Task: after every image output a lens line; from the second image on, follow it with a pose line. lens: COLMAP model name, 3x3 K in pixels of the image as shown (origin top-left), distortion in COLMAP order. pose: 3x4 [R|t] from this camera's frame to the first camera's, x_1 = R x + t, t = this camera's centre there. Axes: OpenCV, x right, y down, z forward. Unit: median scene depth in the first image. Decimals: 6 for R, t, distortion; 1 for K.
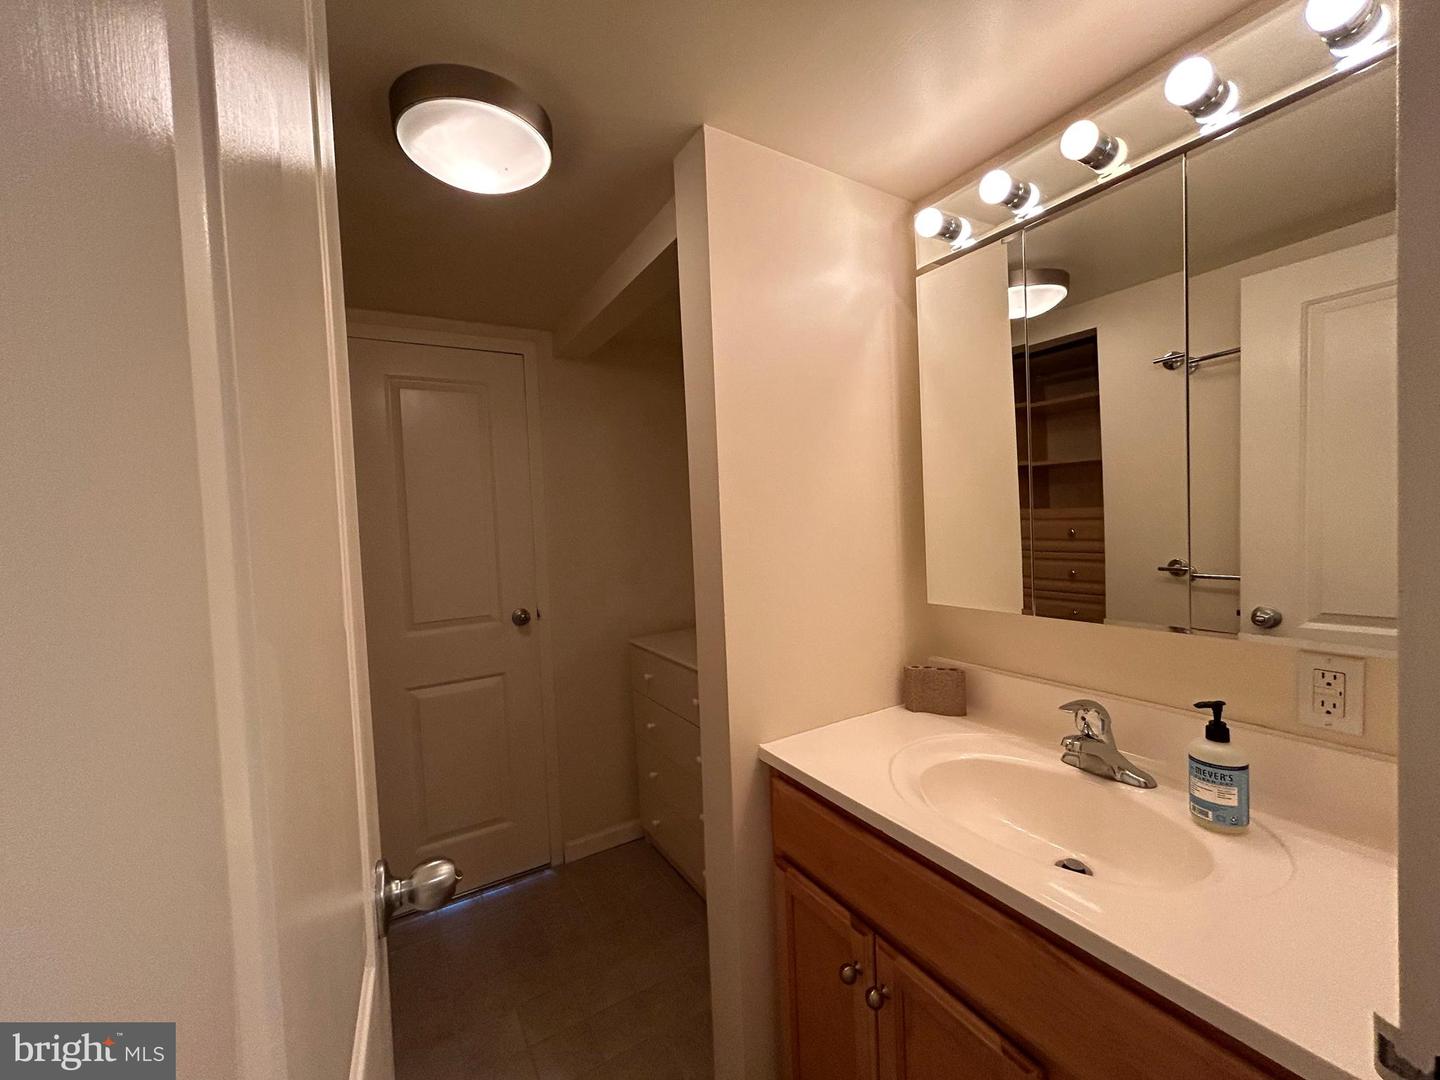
lens RADIAL K [[578.8, 0, 723.5], [0, 578.8, 538.8], [0, 0, 1]] dist [-0.002130, 0.000484]
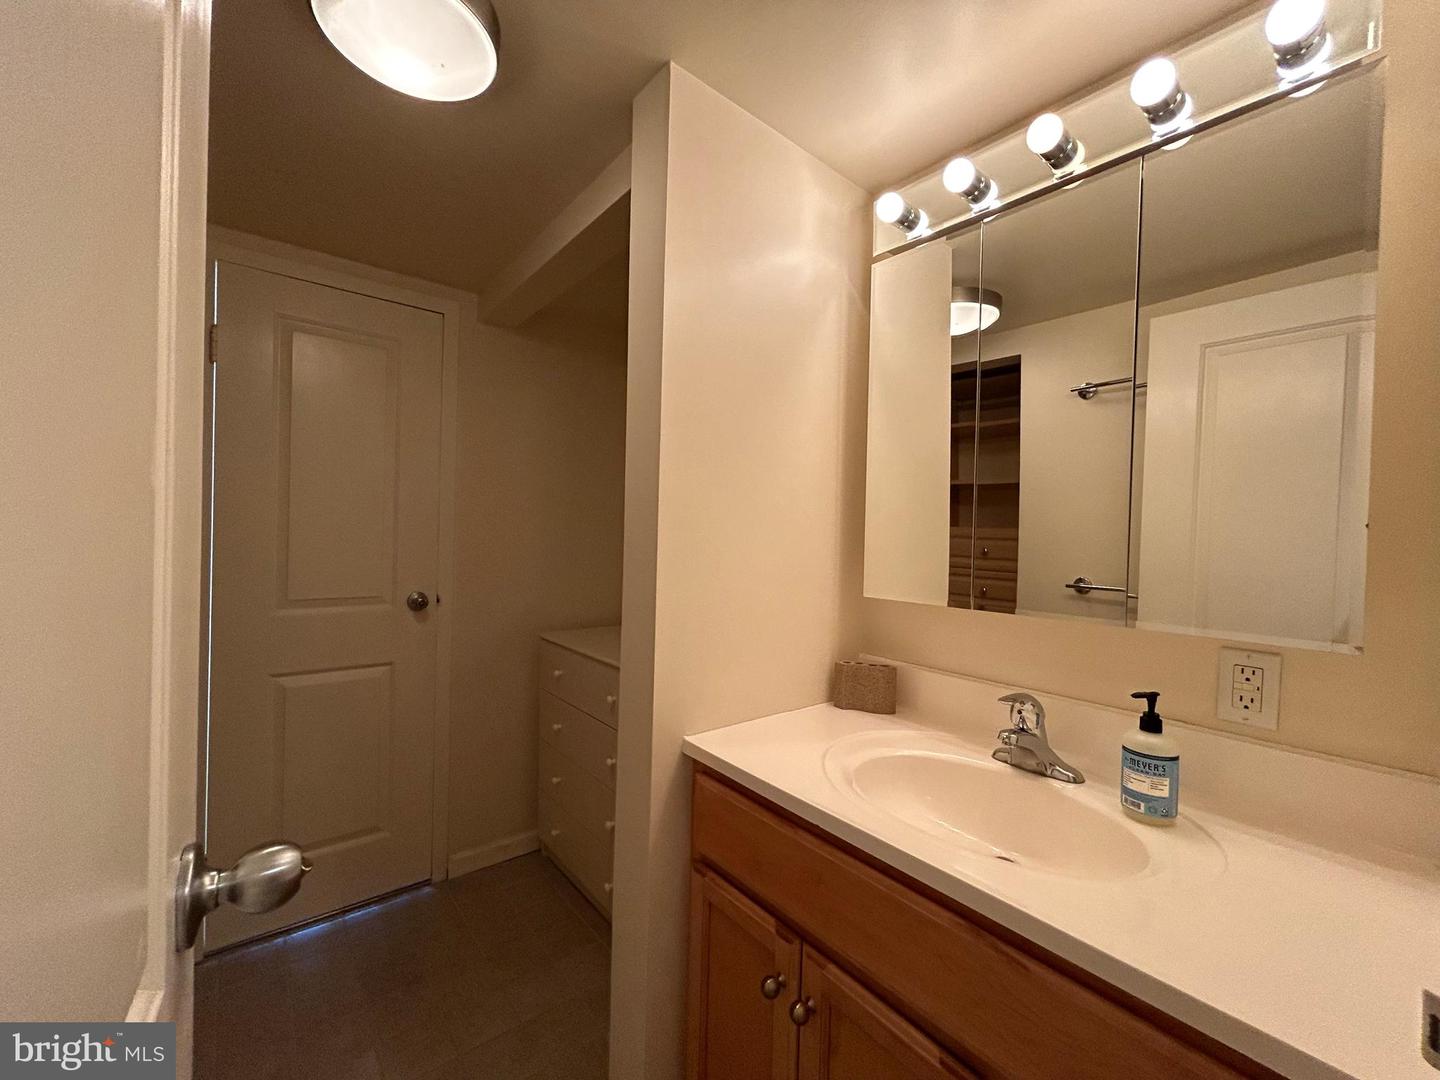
lens RADIAL K [[578.8, 0, 723.5], [0, 578.8, 538.8], [0, 0, 1]] dist [-0.002130, 0.000484]
pose [[0.987800, 0.068042, 0.140078, -0.030254], [-0.064141, 0.997422, -0.032181, 0.081638], [-0.141907, 0.022804, 0.989617, 0.092959]]
